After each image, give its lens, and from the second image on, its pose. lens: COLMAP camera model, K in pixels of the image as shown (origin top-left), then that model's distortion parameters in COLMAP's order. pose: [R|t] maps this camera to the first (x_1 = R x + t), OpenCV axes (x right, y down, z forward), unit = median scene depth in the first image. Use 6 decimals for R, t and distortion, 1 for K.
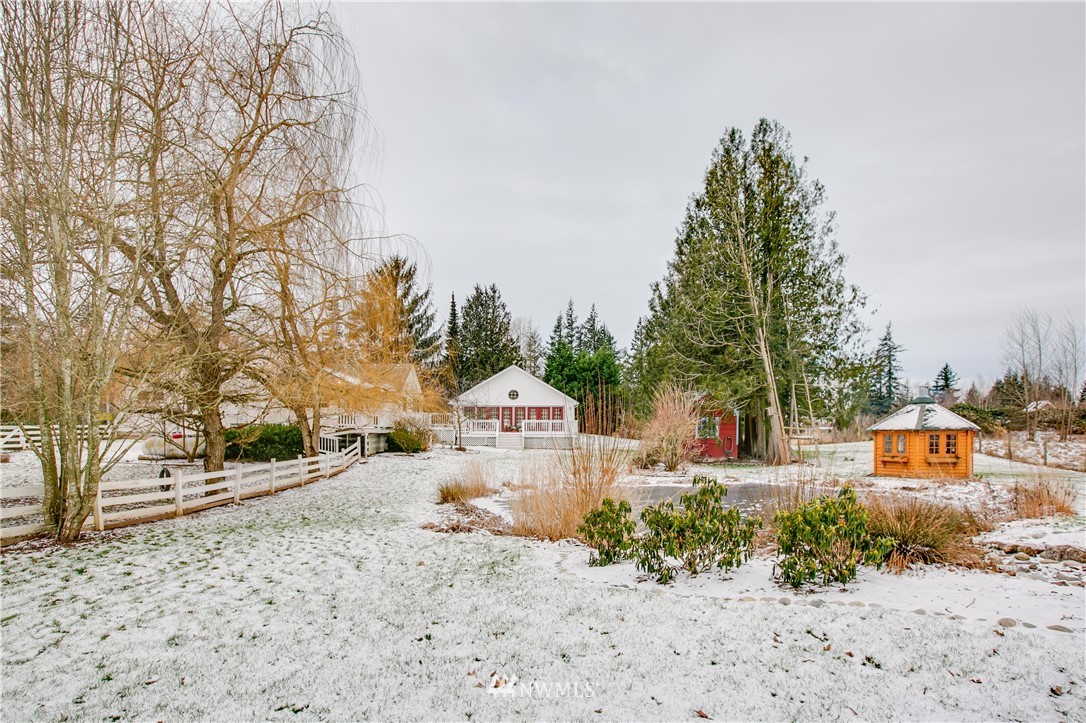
lens RADIAL K [[553.3, 0, 543.1], [0, 553.3, 427.6], [0, 0, 1]] dist [-0.002184, -0.000046]
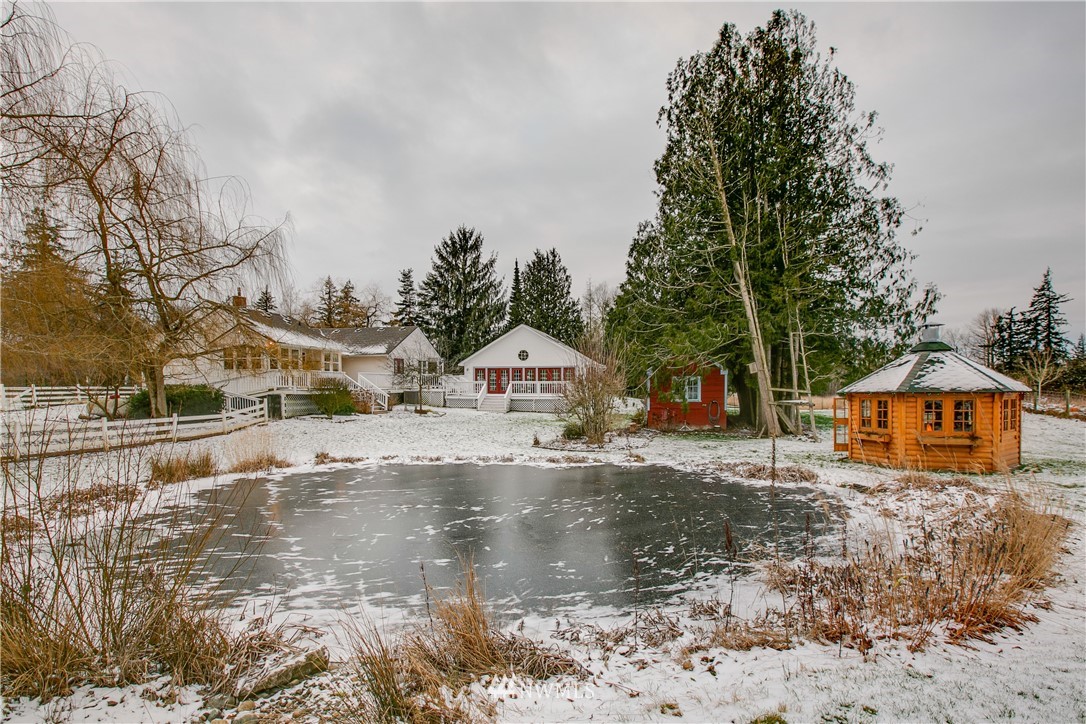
lens RADIAL K [[501.0, 0, 543.7], [0, 501.0, 390.7], [0, 0, 1]] dist [-0.015040, 0.000012]
pose [[0.966995, 0.001549, -0.254790, 0.202589], [-0.000991, 0.999997, 0.002316, 0.000593], [0.254793, -0.001987, 0.966994, 0.163914]]
